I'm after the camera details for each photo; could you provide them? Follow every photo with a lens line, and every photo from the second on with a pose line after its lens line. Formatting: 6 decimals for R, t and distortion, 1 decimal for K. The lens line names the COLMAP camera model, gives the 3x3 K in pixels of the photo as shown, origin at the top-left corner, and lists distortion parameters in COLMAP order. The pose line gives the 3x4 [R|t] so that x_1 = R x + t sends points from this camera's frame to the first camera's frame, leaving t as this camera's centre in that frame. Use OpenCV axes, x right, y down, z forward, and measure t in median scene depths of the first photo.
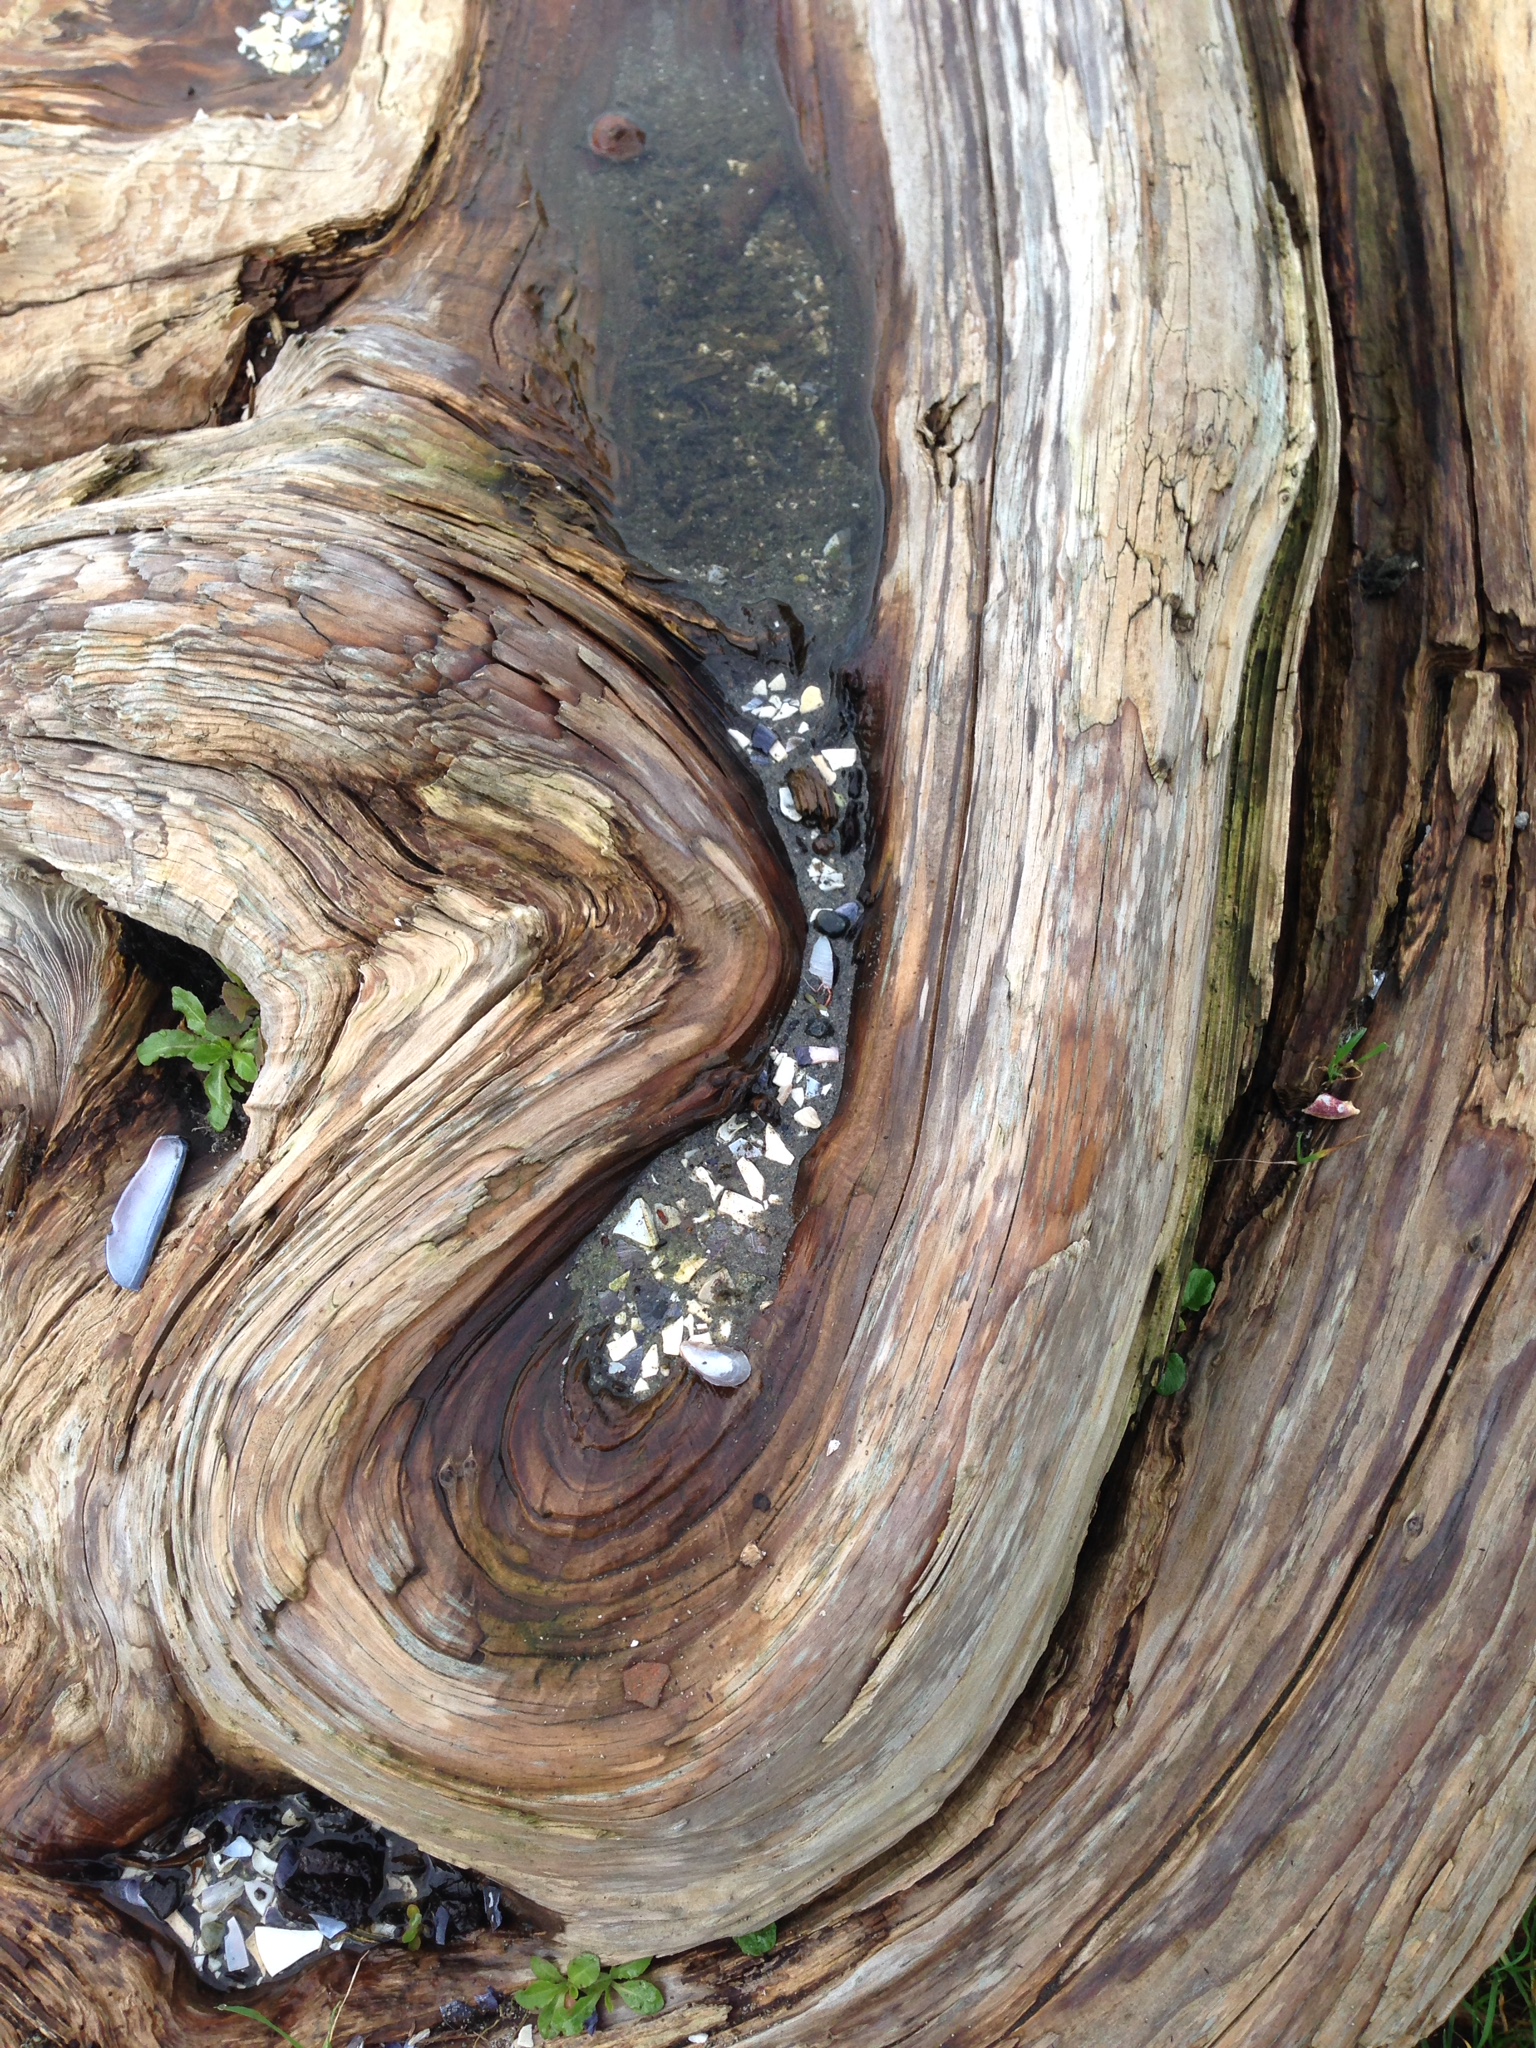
lens RADIAL K [[1991.0, 0, 723.1], [0, 1991.0, 1023.5], [0, 0, 1]] dist [0.102919, -0.166662]
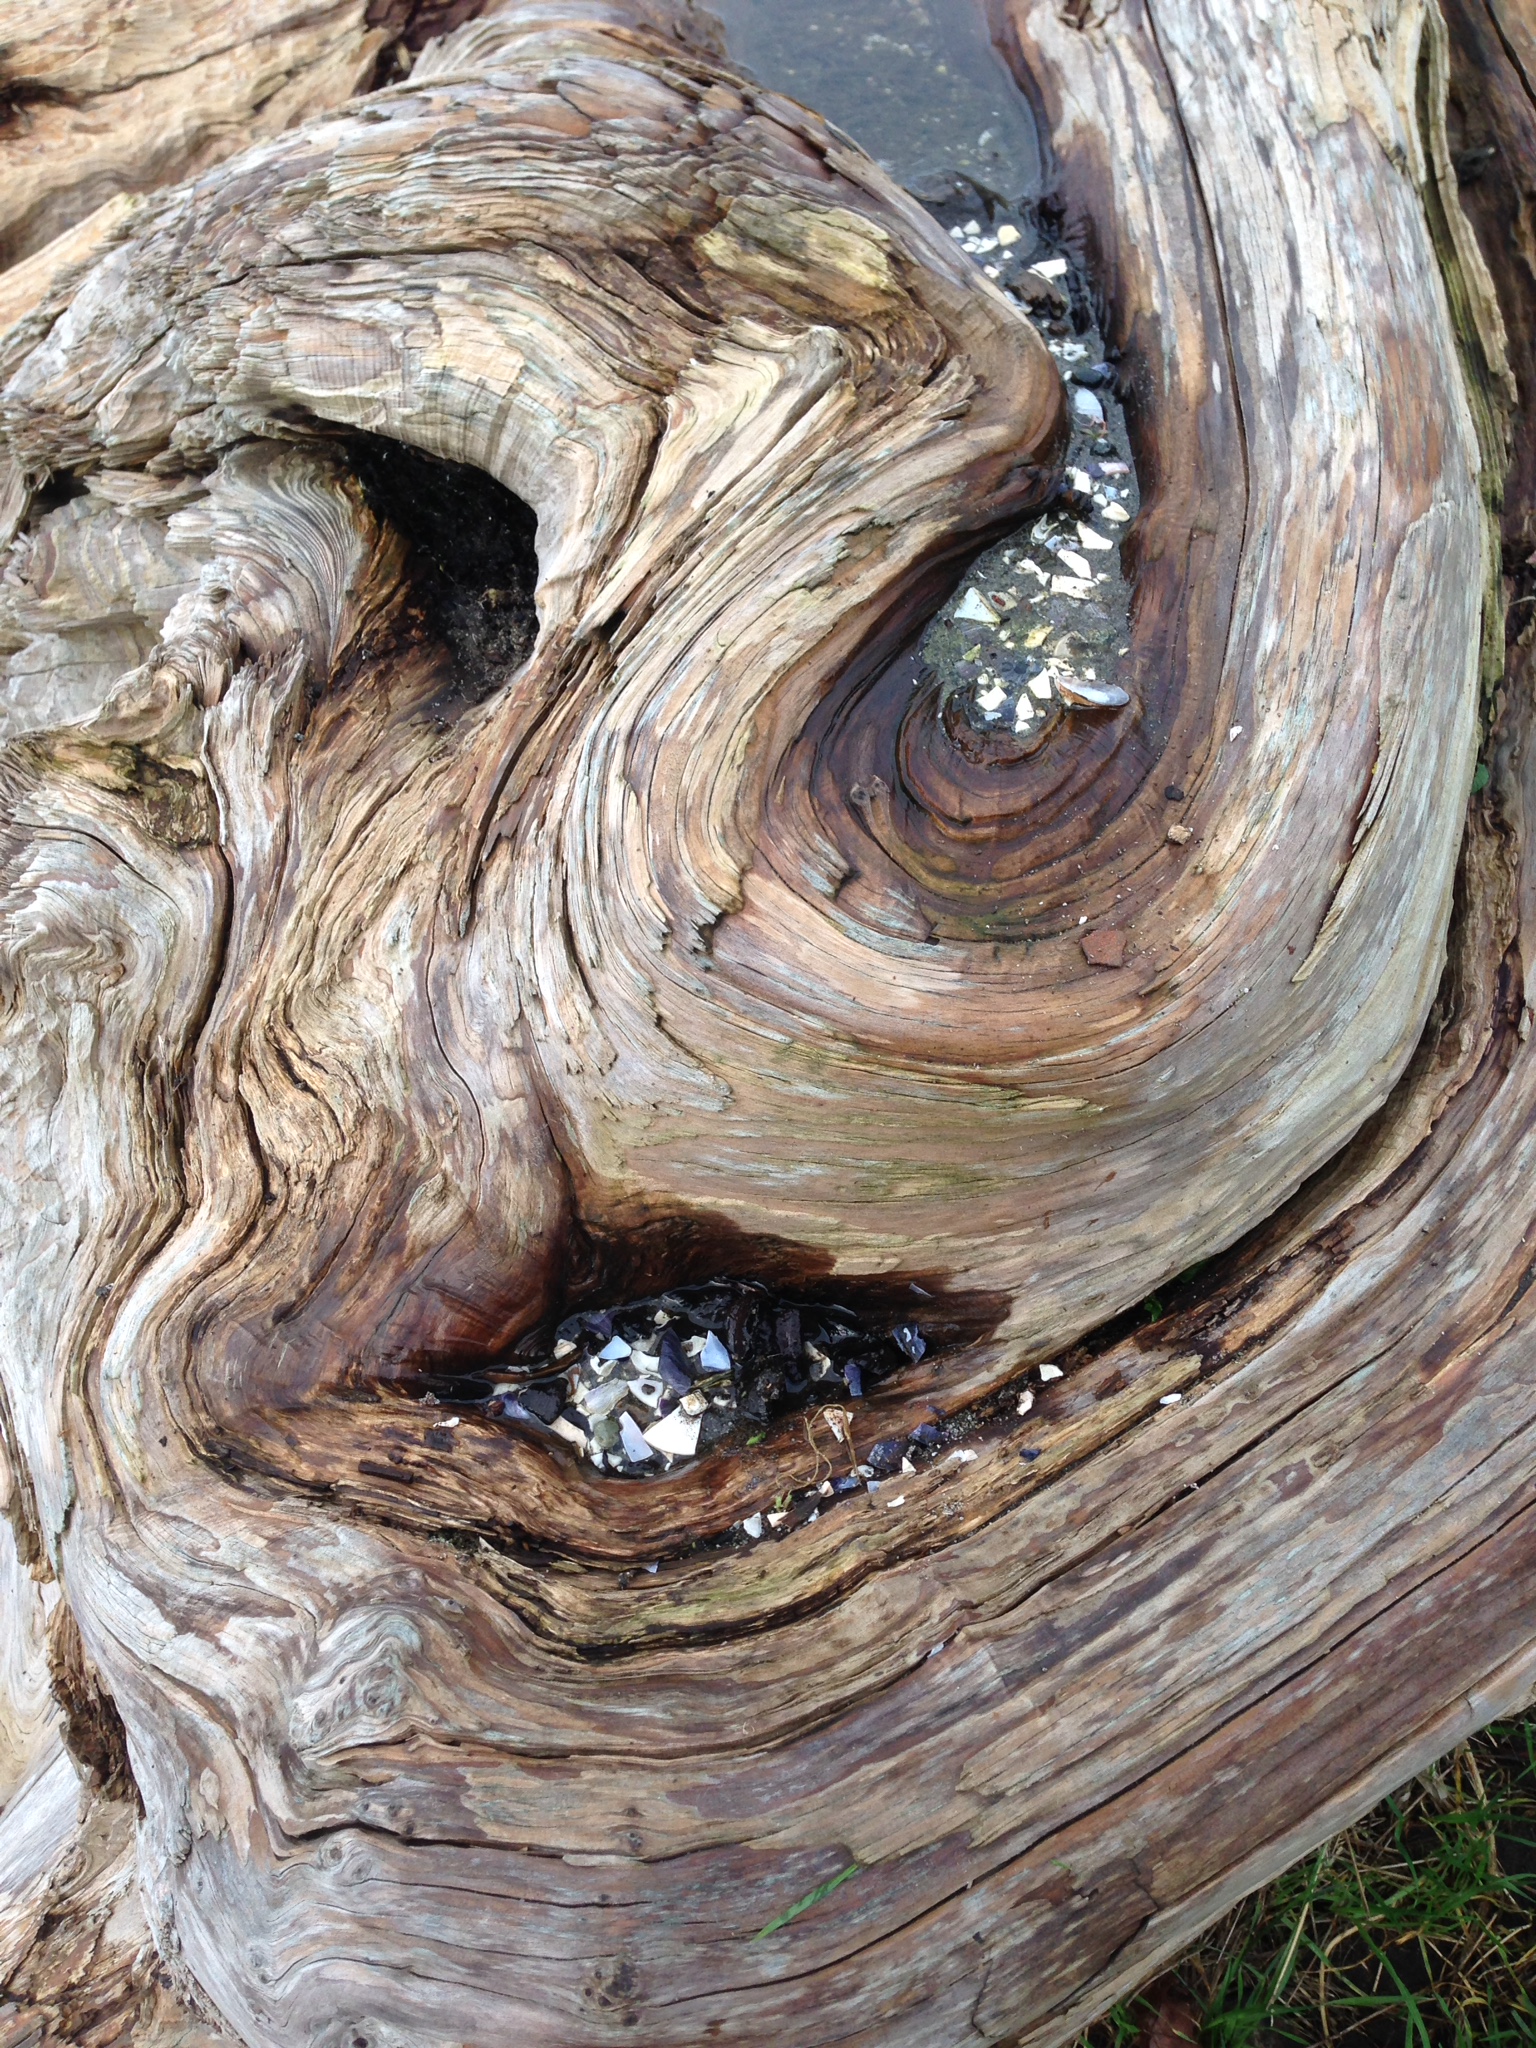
lens RADIAL K [[1940.7, 0, 767.2], [0, 1940.7, 959.6], [0, 0, 1]] dist [0.131555, -0.266955]
pose [[0.986825, -0.102208, 0.125417, -0.283460], [0.123151, 0.977269, -0.172568, 0.423427], [-0.104929, 0.185740, 0.976980, 0.085049]]
